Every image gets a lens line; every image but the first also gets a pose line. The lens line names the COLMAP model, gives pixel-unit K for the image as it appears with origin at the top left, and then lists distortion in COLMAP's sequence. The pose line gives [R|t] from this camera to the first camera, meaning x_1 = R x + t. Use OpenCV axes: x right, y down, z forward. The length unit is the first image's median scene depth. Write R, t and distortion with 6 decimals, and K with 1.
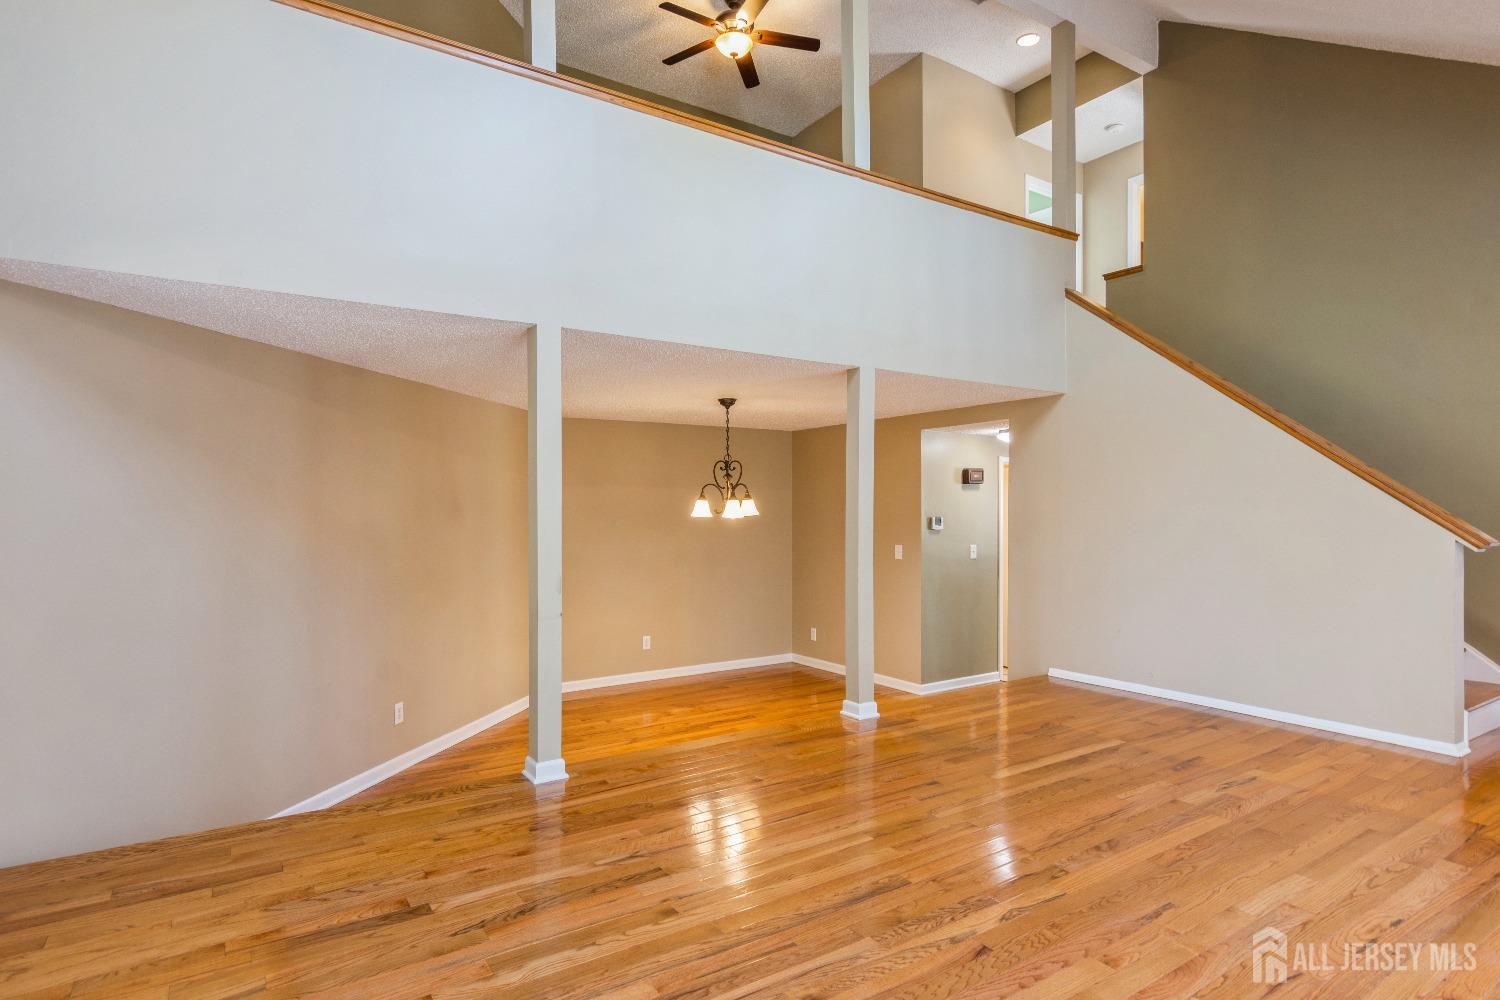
lens RADIAL K [[801.7, 0, 747.3], [0, 801.7, 505.5], [0, 0, 1]] dist [0.002536, -0.000081]
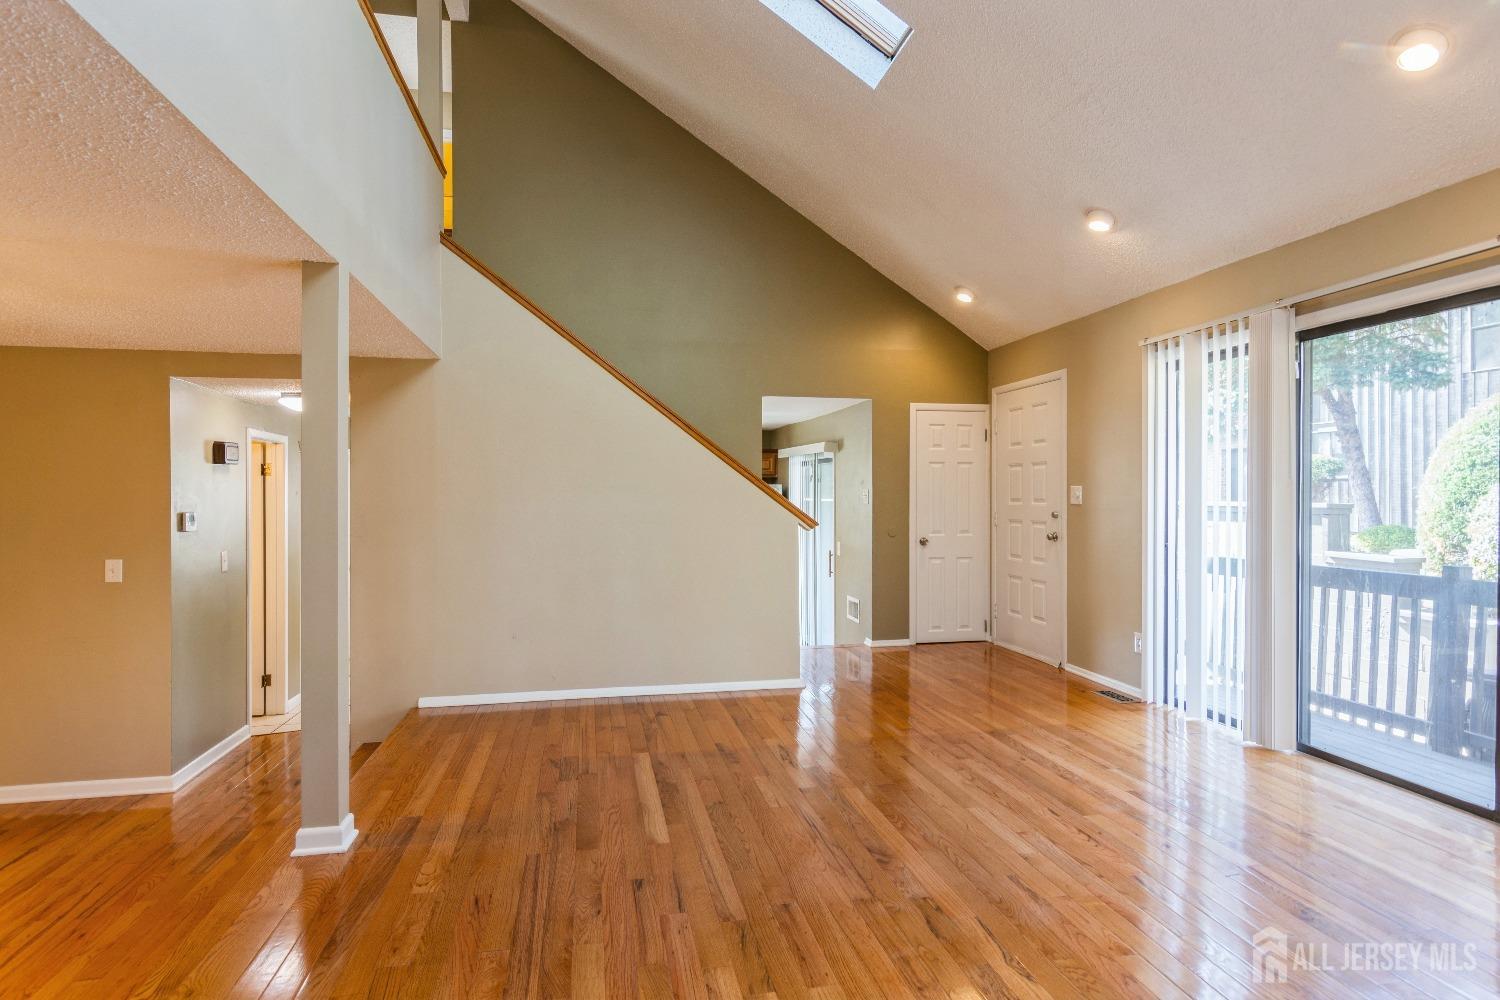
lens RADIAL K [[796.7, 0, 753.1], [0, 796.7, 497.4], [0, 0, 1]] dist [-0.001220, 0.000053]
pose [[0.371925, 0.001172, 0.928262, -0.309882], [-0.001549, 0.999999, -0.000642, 0.002143], [-0.928262, -0.001199, 0.371926, 0.512177]]
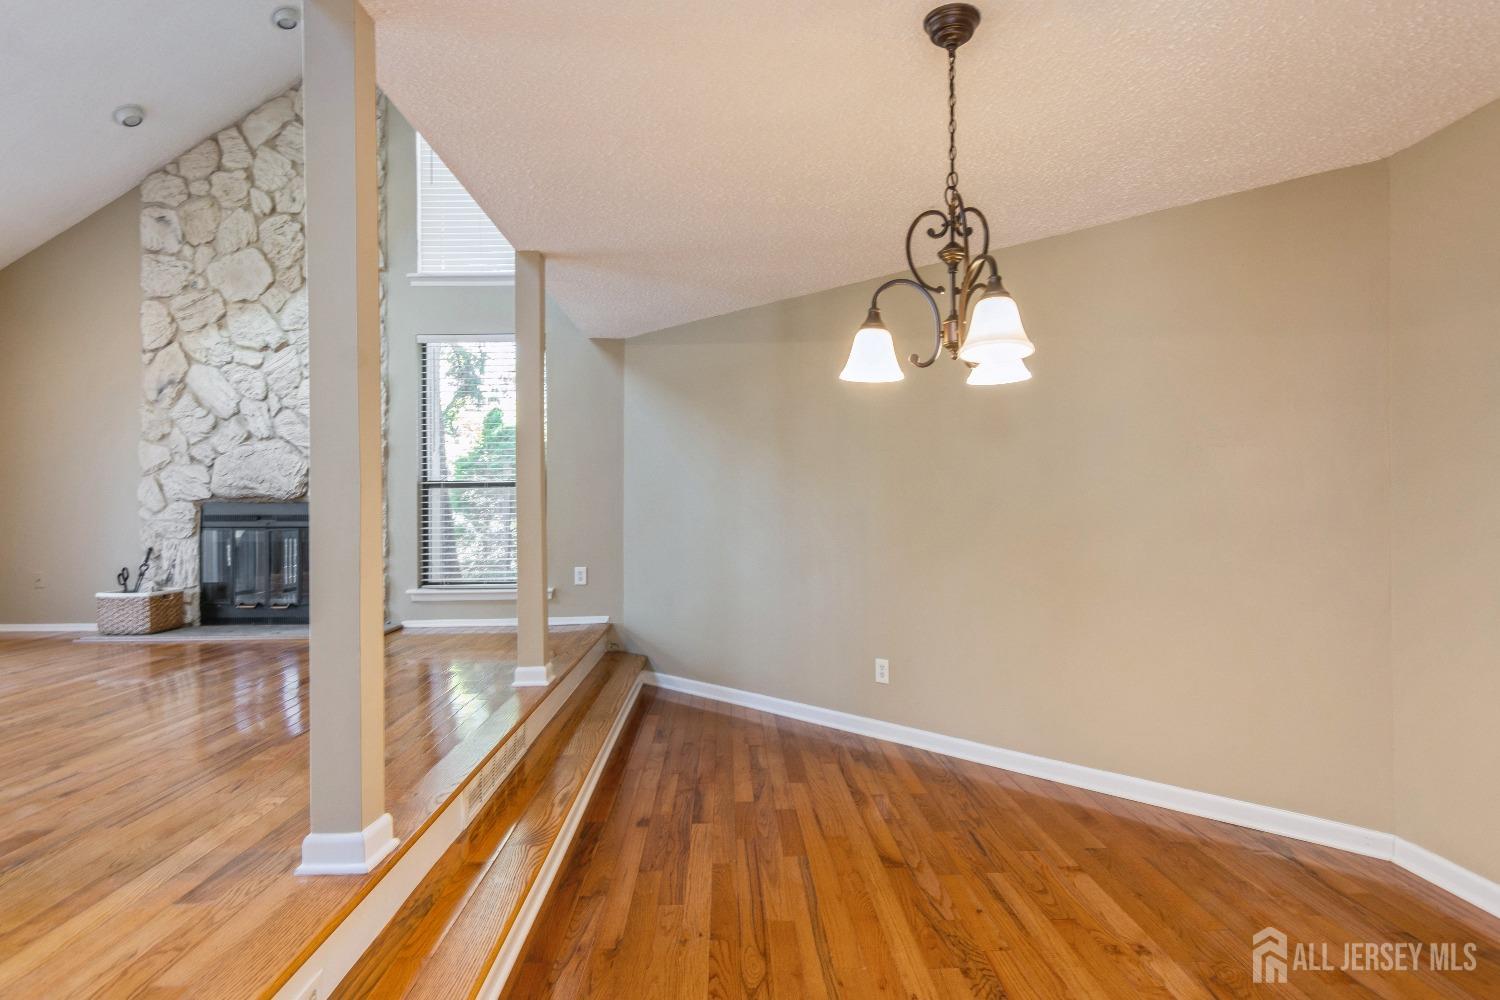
lens RADIAL K [[801.7, 0, 747.3], [0, 801.7, 505.5], [0, 0, 1]] dist [0.002536, -0.000081]
pose [[-0.524116, 0.007453, -0.851614, 0.400299], [0.011262, 0.999935, 0.001820, 0.089624], [0.851572, -0.008637, -0.524166, 1.464233]]
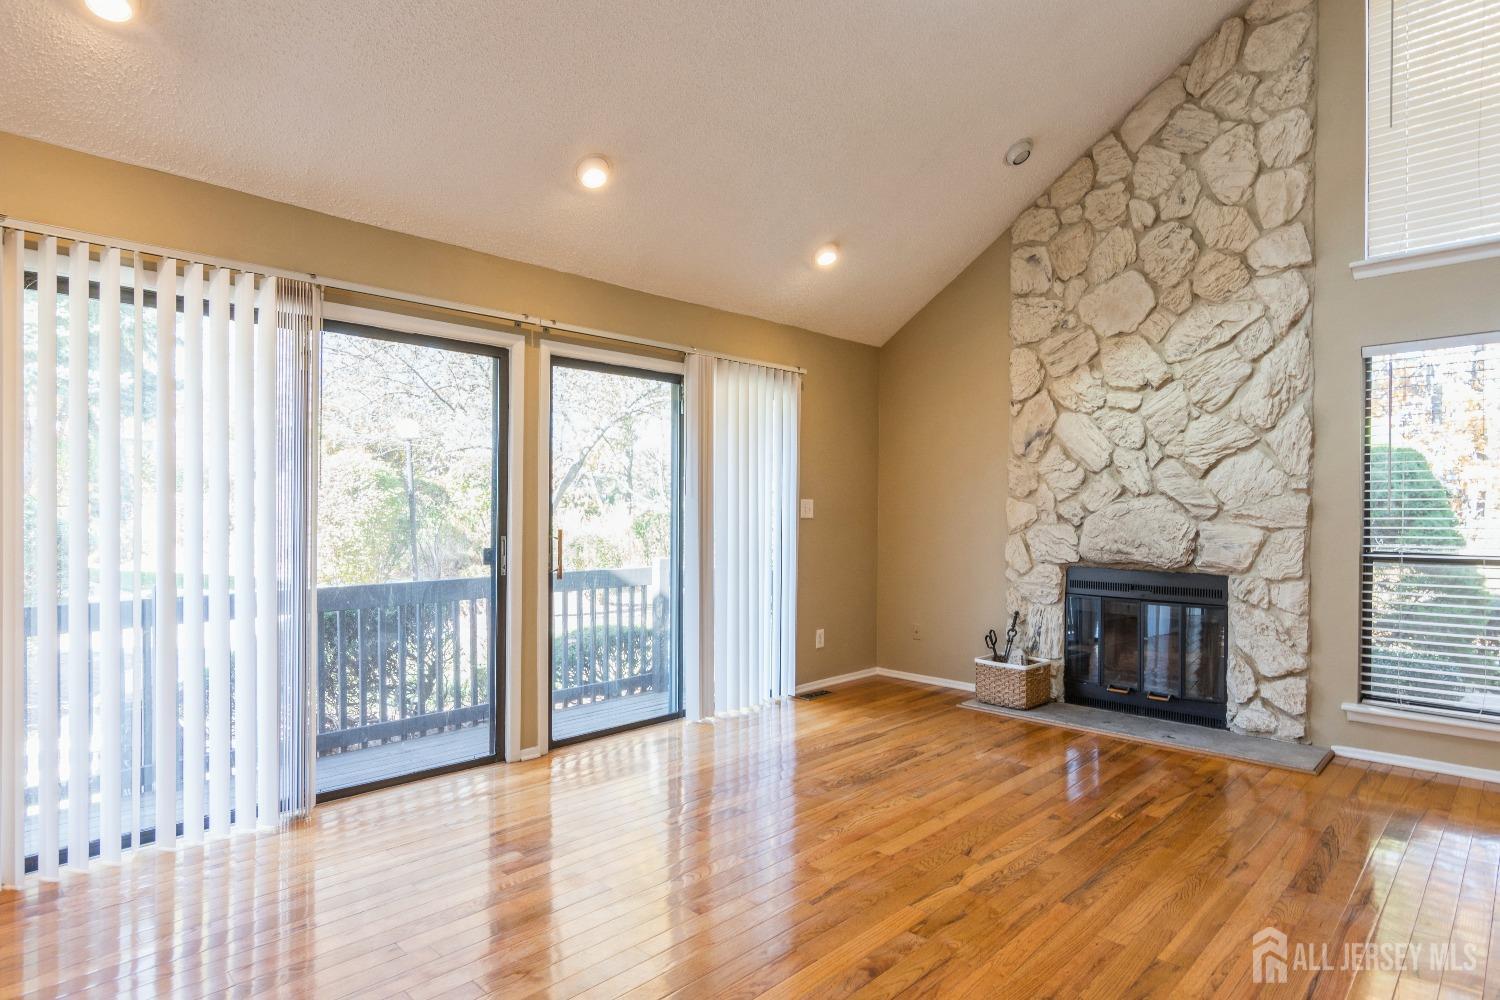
lens RADIAL K [[818.1, 0, 756.9], [0, 818.1, 512.8], [0, 0, 1]] dist [-0.001780, 0.000187]
pose [[-0.975861, -0.000107, -0.218394, 0.455109], [-0.000608, 0.999997, 0.002227, 0.000530], [0.218393, 0.002306, -0.975858, 1.103012]]
